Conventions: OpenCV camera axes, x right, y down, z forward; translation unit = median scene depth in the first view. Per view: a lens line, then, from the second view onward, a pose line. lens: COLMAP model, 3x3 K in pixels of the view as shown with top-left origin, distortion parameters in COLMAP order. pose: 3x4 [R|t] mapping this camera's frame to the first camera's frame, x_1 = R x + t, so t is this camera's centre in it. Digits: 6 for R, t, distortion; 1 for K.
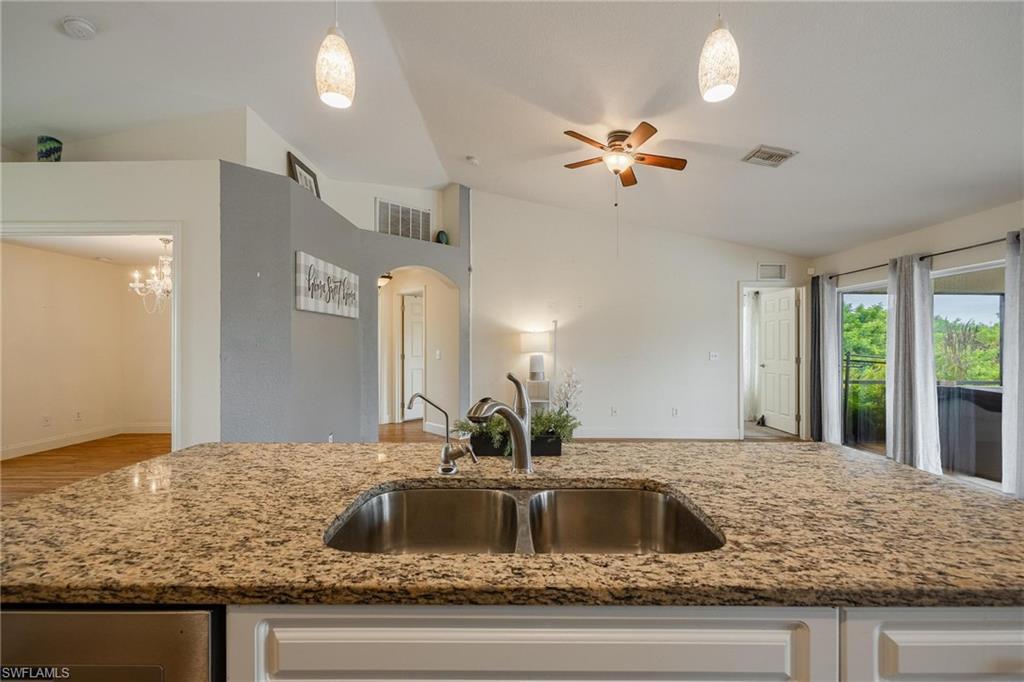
lens RADIAL K [[427.8, 0, 510.3], [0, 427.8, 345.0], [0, 0, 1]] dist [0.008699, -0.000587]
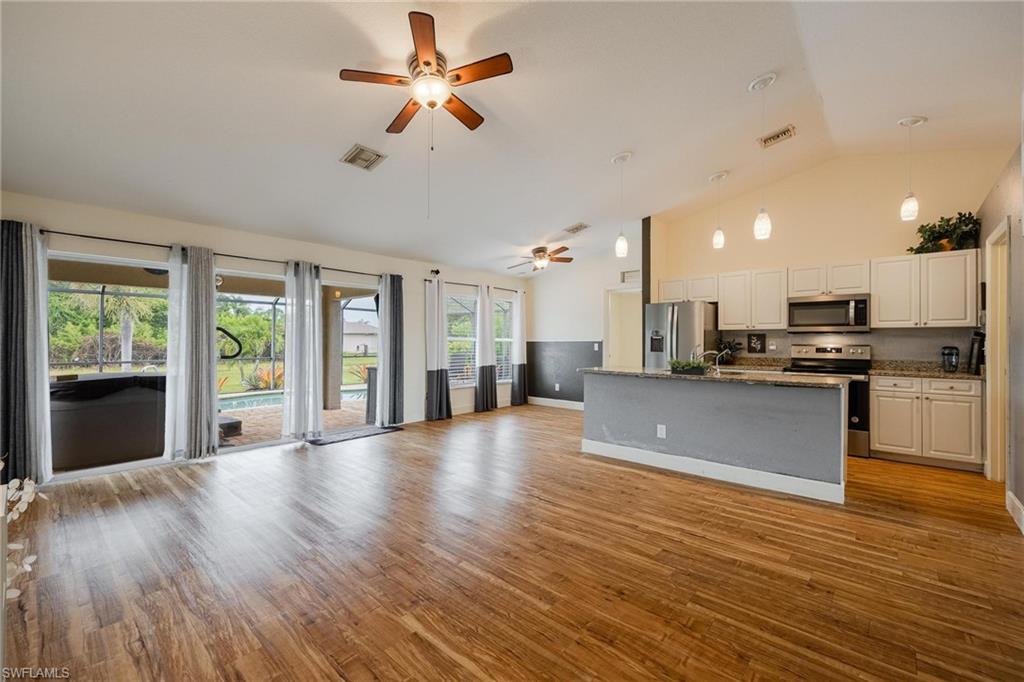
lens RADIAL K [[427.8, 0, 511.7], [0, 427.8, 341.0], [0, 0, 1]] dist [0.008699, -0.000587]
pose [[-0.761193, -0.004097, 0.648512, -0.232352], [-0.004441, 0.999990, 0.001105, 0.008066], [-0.648510, -0.002038, -0.761204, 0.974612]]
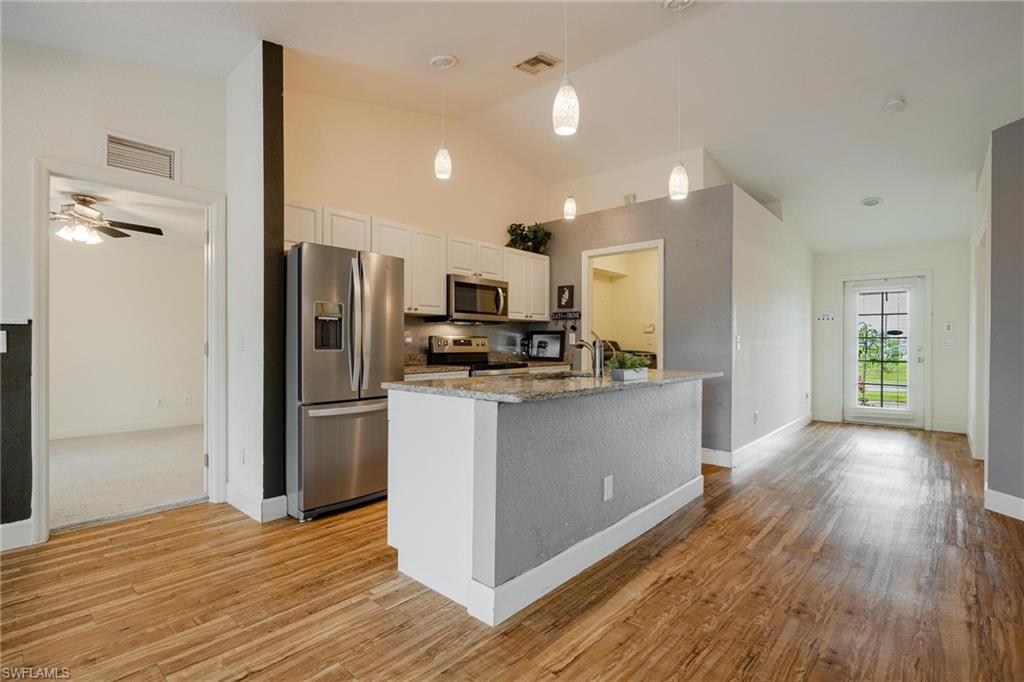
lens RADIAL K [[477.1, 0, 516.4], [0, 477.1, 343.9], [0, 0, 1]] dist [0.001468, -0.000569]
pose [[-0.649956, -0.001762, -0.759969, 0.444047], [-0.003301, 0.999994, 0.000505, 0.027287], [0.759964, 0.002837, -0.649959, 0.476066]]
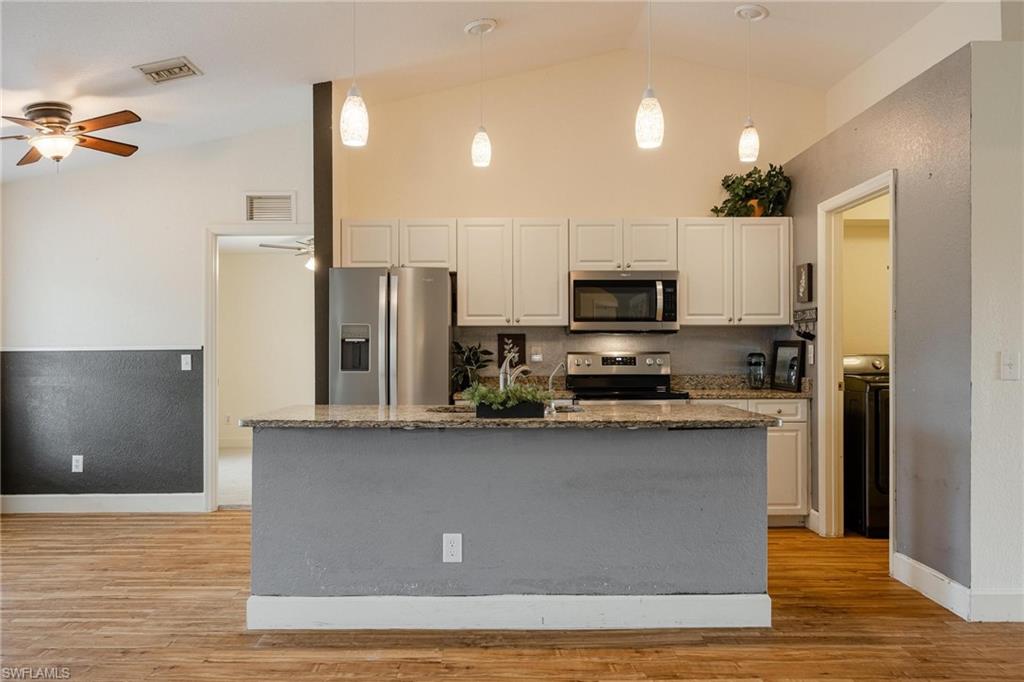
lens RADIAL K [[768.4, 0, 500.9], [0, 768.4, 346.7], [0, 0, 1]] dist [0.010091, -0.008954]
pose [[-0.999836, 0.002001, -0.018007, 0.020591], [0.002060, 0.999992, -0.003304, 0.010180], [0.018000, -0.003340, -0.999832, 0.840395]]
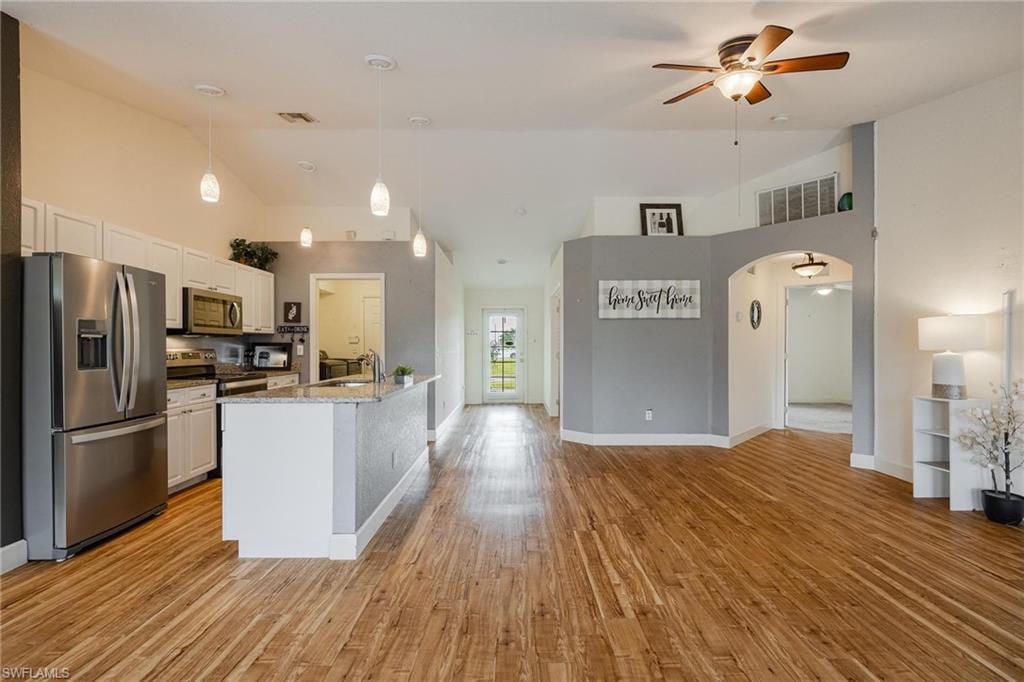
lens RADIAL K [[437.1, 0, 511.5], [0, 437.1, 348.2], [0, 0, 1]] dist [-0.002994, 0.000154]
pose [[0.018799, 0.001461, -0.999822, 0.641244], [0.001130, 0.999998, 0.001482, 0.011935], [0.999823, -0.001158, 0.018797, 0.397577]]
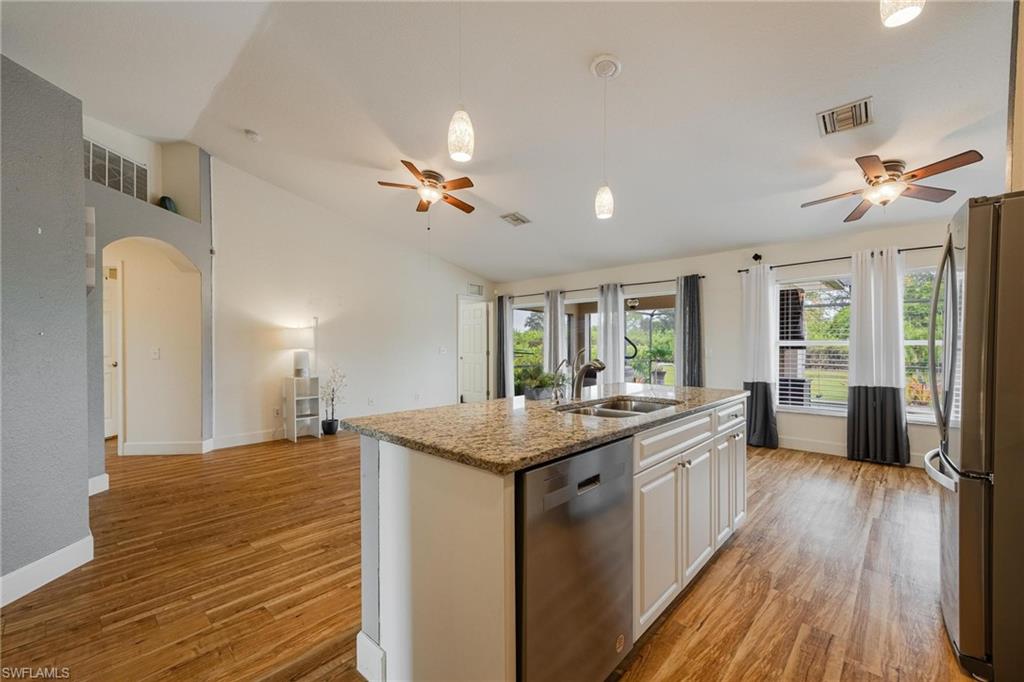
lens RADIAL K [[427.8, 0, 514.9], [0, 427.8, 346.6], [0, 0, 1]] dist [0.008699, -0.000587]
pose [[0.667894, -0.001799, 0.744254, -0.337956], [0.001939, 0.999998, 0.000678, 0.012203], [-0.744254, 0.000990, 0.667896, -0.012997]]
